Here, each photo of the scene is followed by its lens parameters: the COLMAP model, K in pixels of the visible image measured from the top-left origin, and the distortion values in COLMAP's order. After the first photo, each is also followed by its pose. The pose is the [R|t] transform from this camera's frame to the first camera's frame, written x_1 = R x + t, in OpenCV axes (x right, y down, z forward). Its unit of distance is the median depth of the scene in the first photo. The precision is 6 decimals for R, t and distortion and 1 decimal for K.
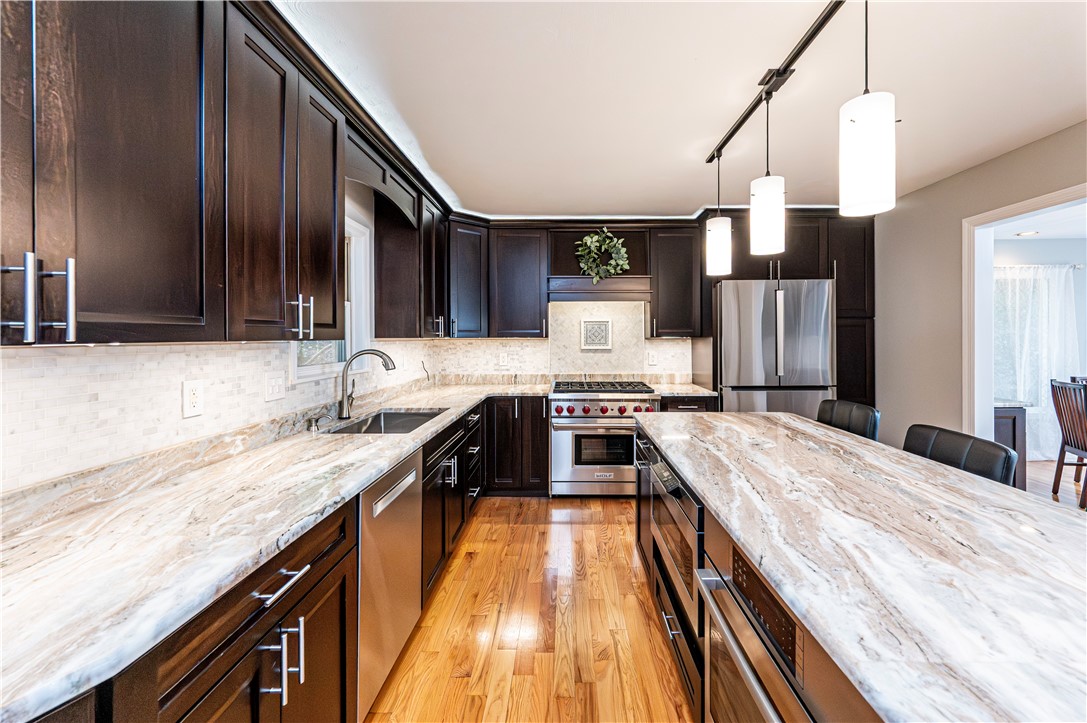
lens RADIAL K [[452.3, 0, 575.3], [0, 452.3, 339.7], [0, 0, 1]] dist [0.000166, -0.000006]
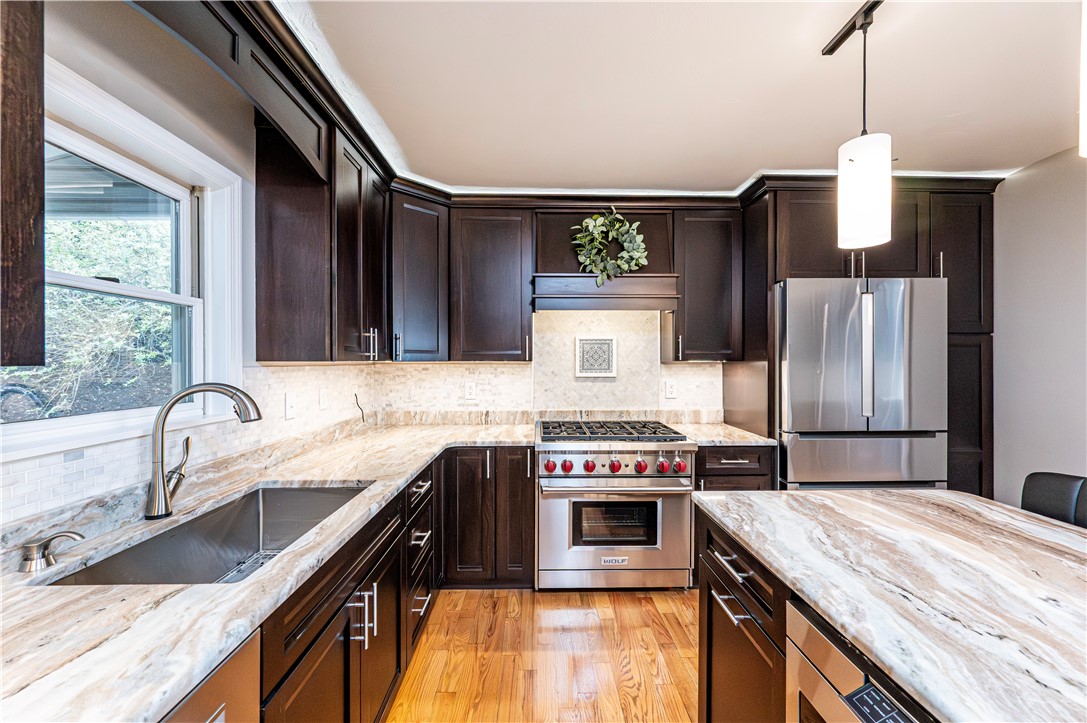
lens RADIAL K [[432.1, 0, 540.8], [0, 432.1, 359.7], [0, 0, 1]] dist [0.000890, -0.000037]
pose [[0.999986, 0.001484, -0.005019, -0.045395], [-0.001525, 0.999966, -0.008118, -0.001472], [0.005007, 0.008126, 0.999954, 0.328948]]
